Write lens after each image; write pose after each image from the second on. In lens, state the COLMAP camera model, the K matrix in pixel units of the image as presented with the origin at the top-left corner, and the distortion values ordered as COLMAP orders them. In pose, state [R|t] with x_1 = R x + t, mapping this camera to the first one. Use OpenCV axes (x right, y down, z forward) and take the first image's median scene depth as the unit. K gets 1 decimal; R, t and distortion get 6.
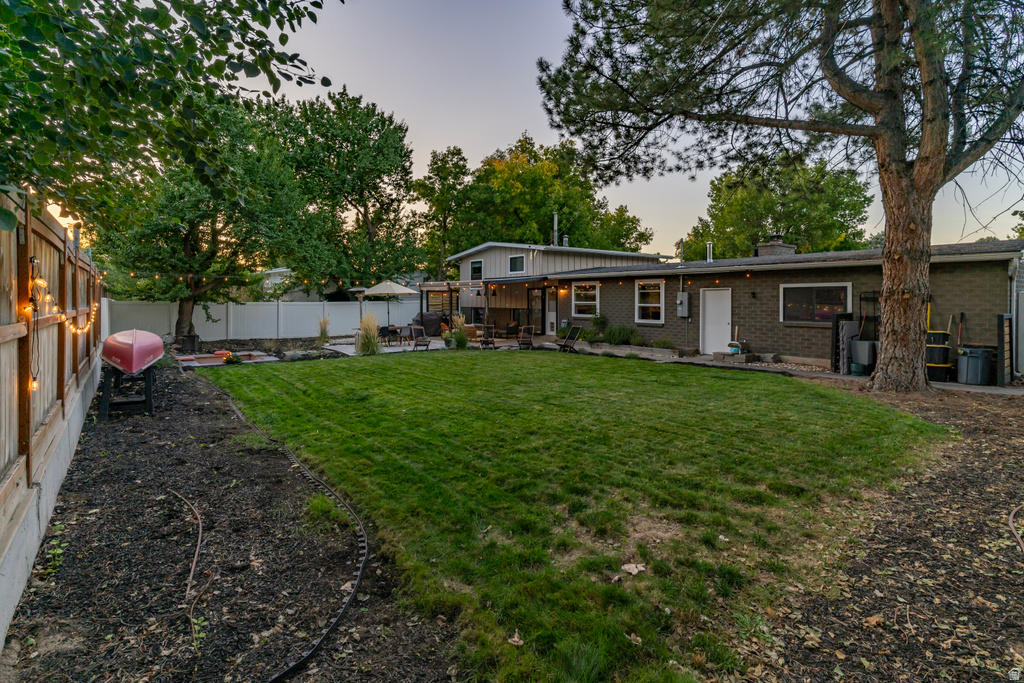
lens RADIAL K [[508.2, 0, 511.2], [0, 508.2, 299.8], [0, 0, 1]] dist [0.001090, 0.000258]
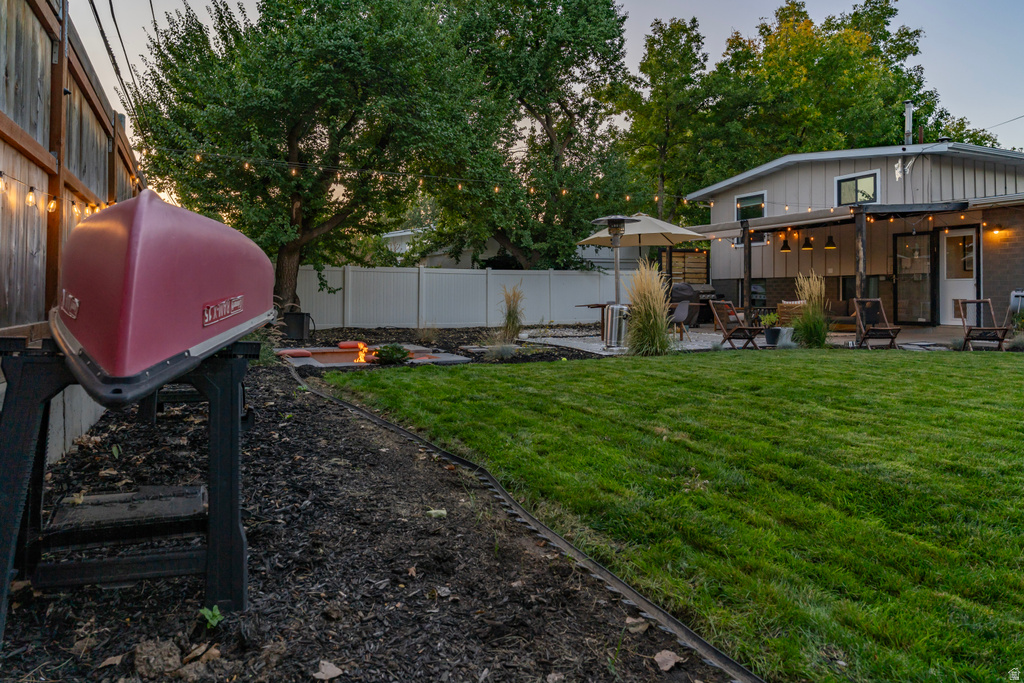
lens RADIAL K [[636.6, 0, 511.0], [0, 636.6, 286.5], [0, 0, 1]] dist [0.000818, -0.000119]
pose [[0.979493, -0.000834, -0.201476, -0.205913], [-0.002926, 0.999827, -0.018362, 0.041414], [0.201456, 0.018575, 0.979321, 0.289547]]
